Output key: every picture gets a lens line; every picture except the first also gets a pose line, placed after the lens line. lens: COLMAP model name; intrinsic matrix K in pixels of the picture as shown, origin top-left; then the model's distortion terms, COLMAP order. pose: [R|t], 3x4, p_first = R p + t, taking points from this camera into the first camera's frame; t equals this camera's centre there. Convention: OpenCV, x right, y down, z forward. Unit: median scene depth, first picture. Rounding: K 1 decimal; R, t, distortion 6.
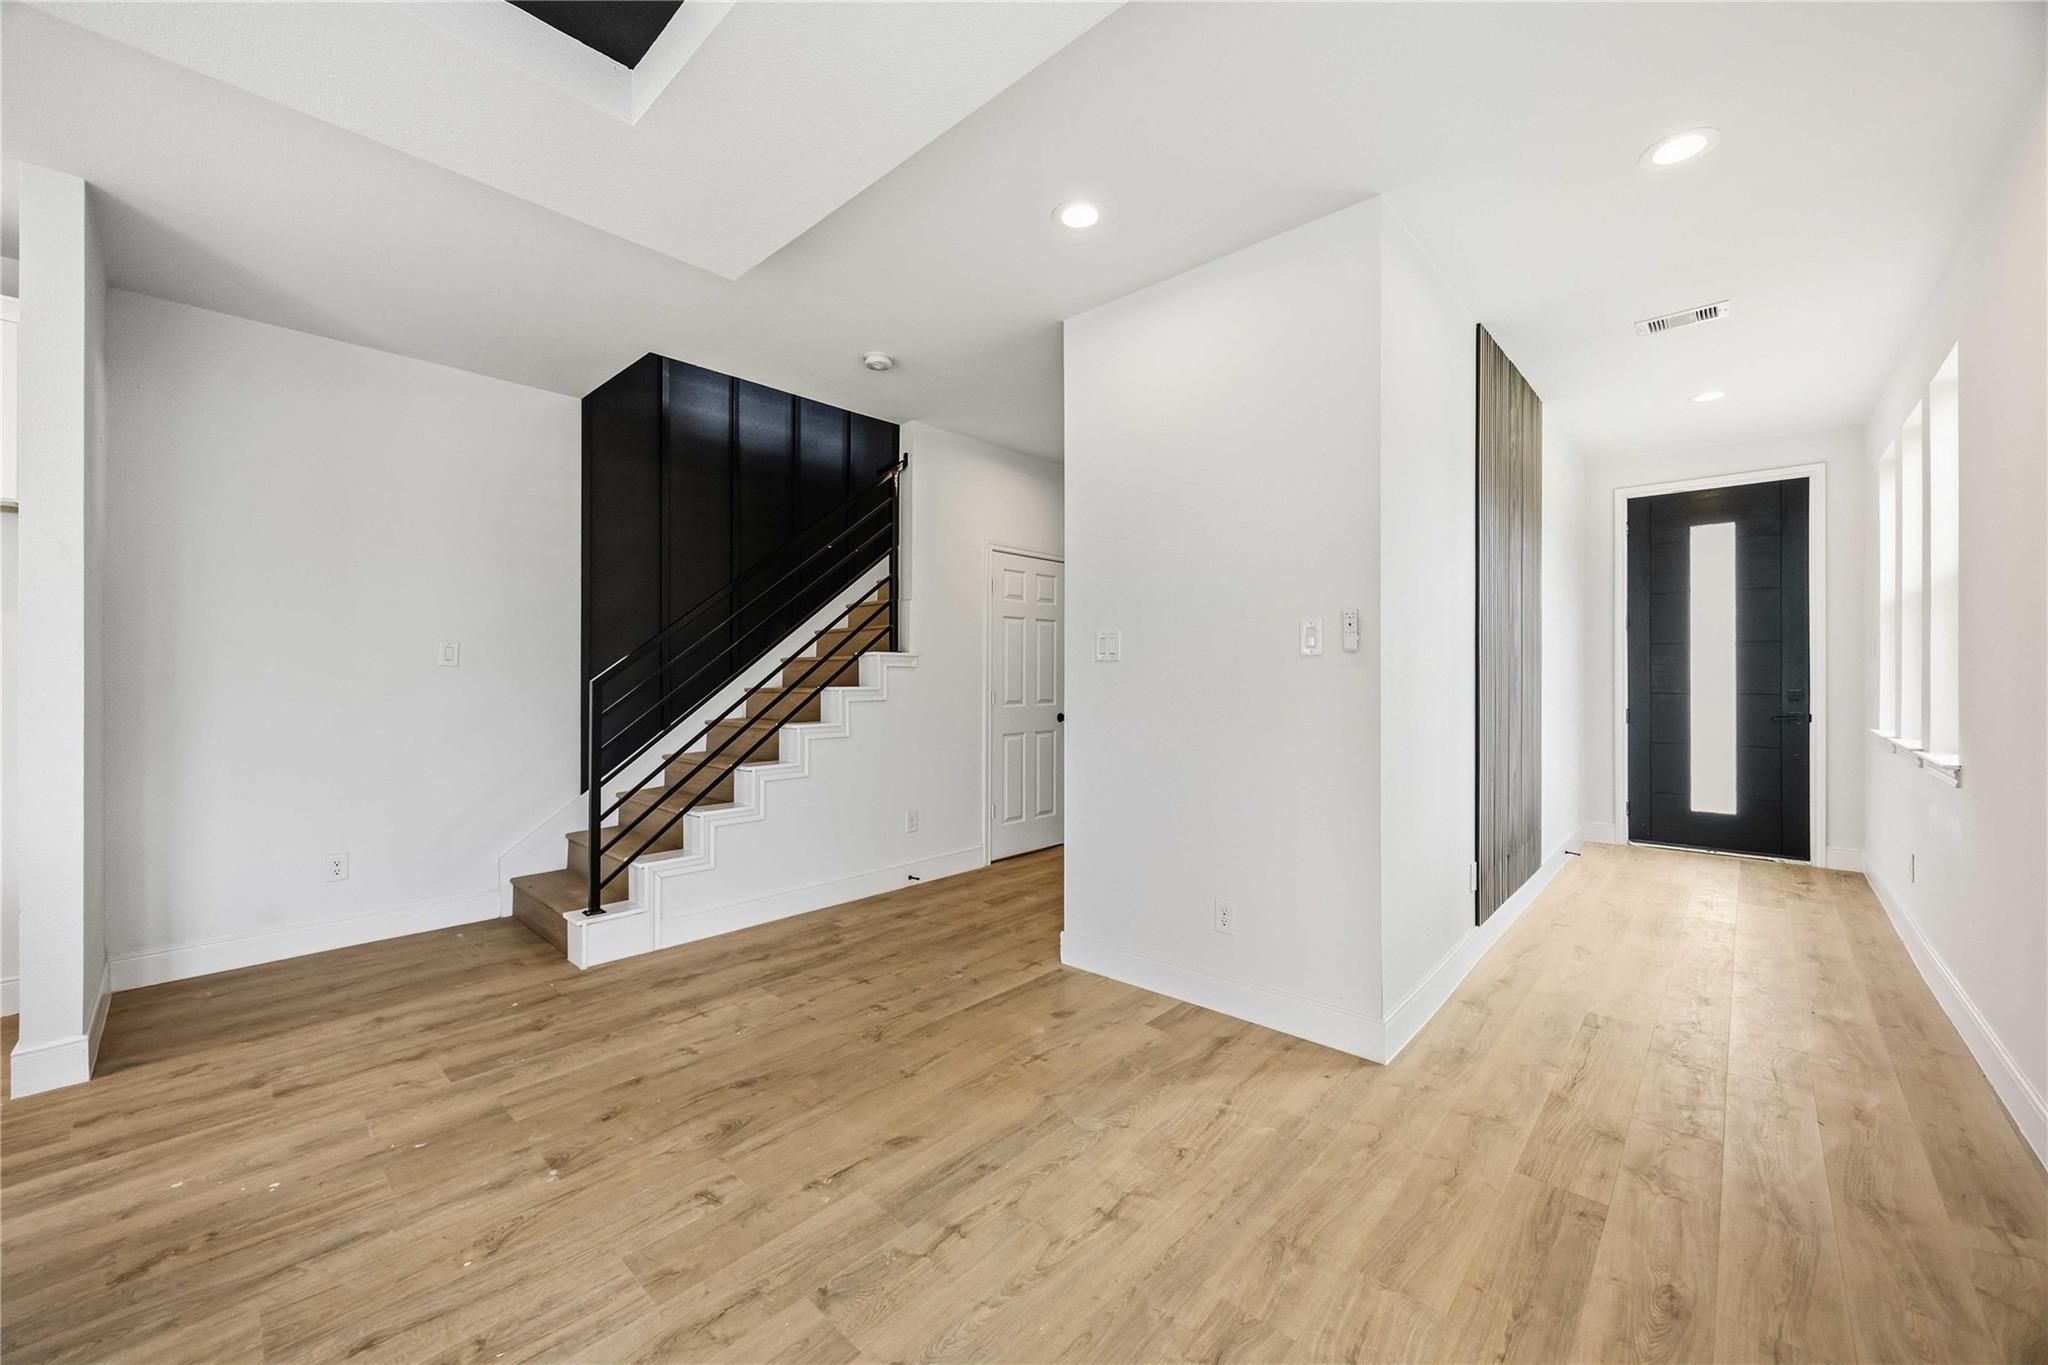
lens RADIAL K [[779.7, 0, 1015.6], [0, 779.7, 673.9], [0, 0, 1]] dist [-0.003504, 0.000780]
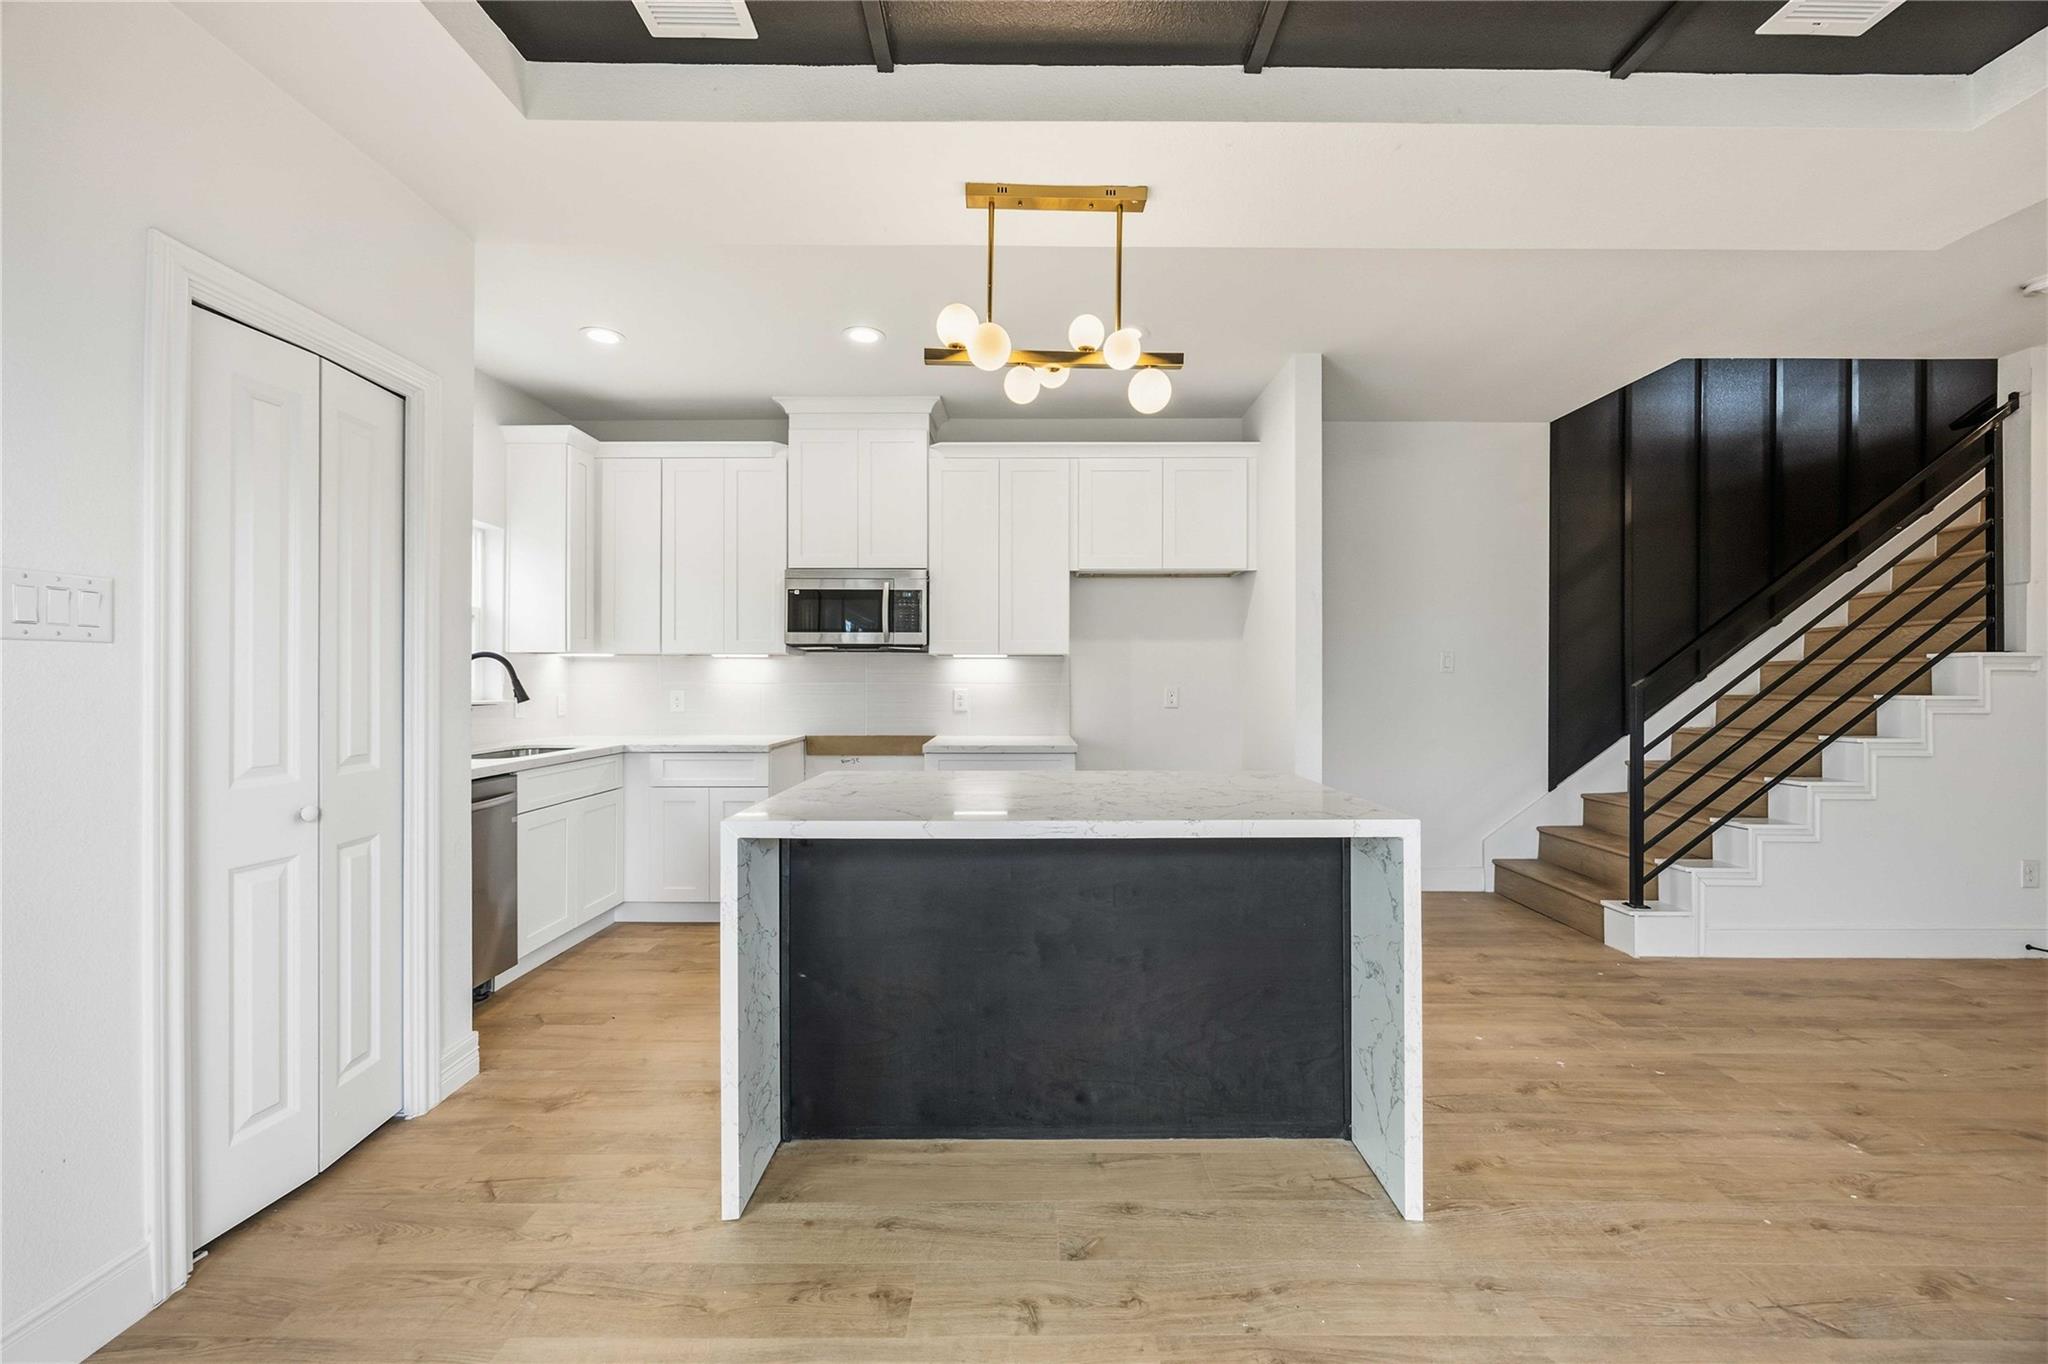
lens RADIAL K [[779.7, 0, 1022.6], [0, 779.7, 676.6], [0, 0, 1]] dist [-0.003504, 0.000780]
pose [[0.679633, 0.000732, -0.733552, -0.298040], [-0.002764, 0.999995, -0.001563, 0.000660], [0.733547, 0.003089, 0.679632, -0.286676]]
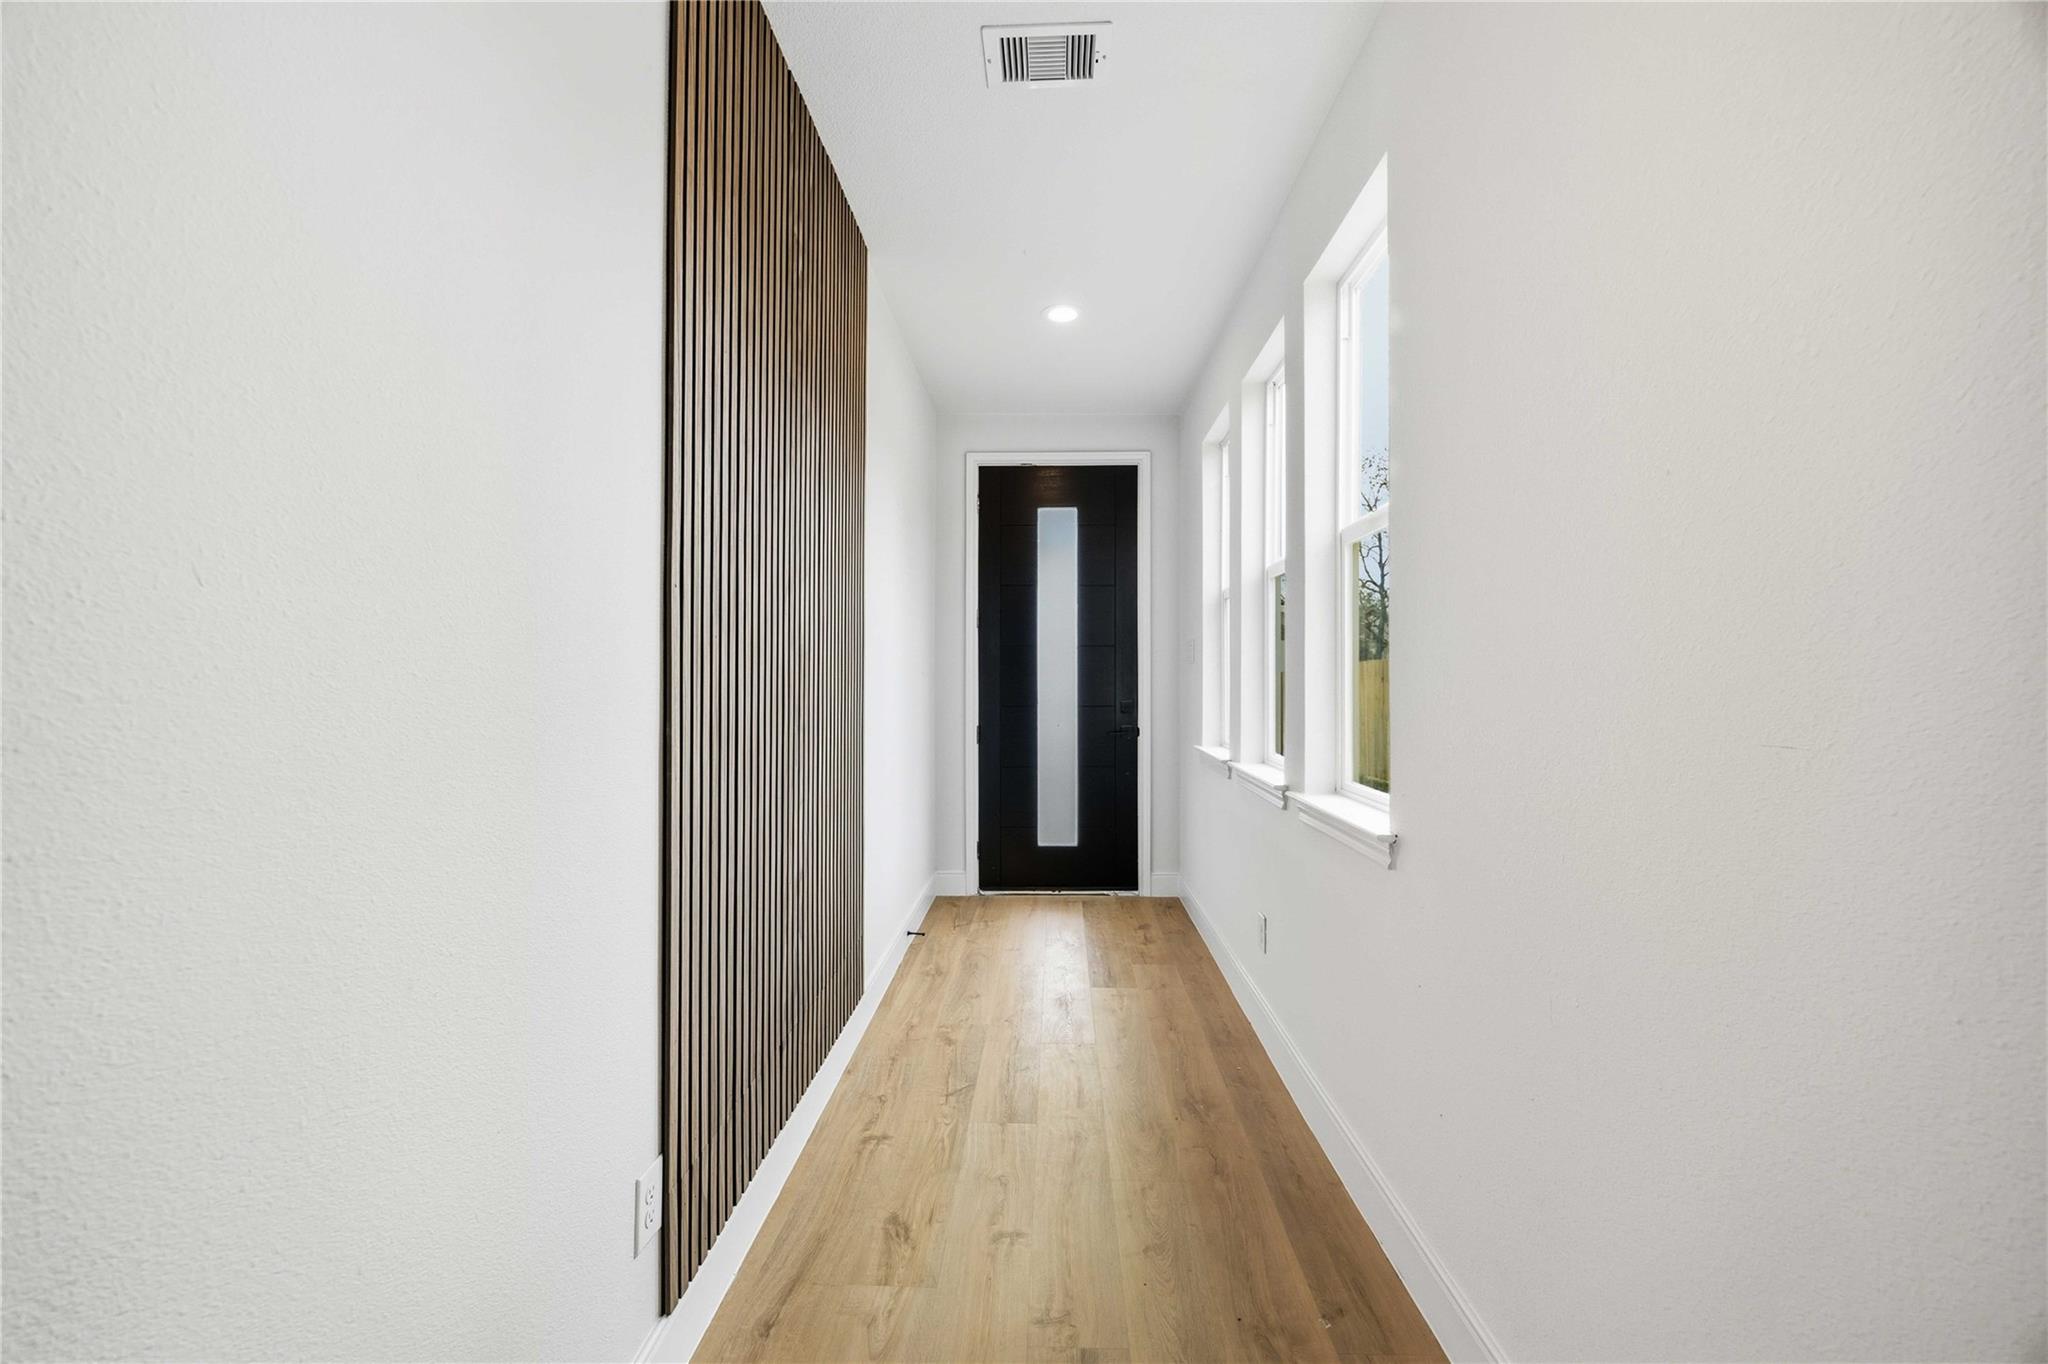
lens RADIAL K [[779.7, 0, 1024.6], [0, 779.7, 669.2], [0, 0, 1]] dist [-0.003504, 0.000780]
pose [[0.753873, 0.011866, 0.656913, 0.434289], [-0.001386, 0.999863, -0.016470, -0.001222], [-0.657019, 0.011506, 0.753786, 0.535211]]
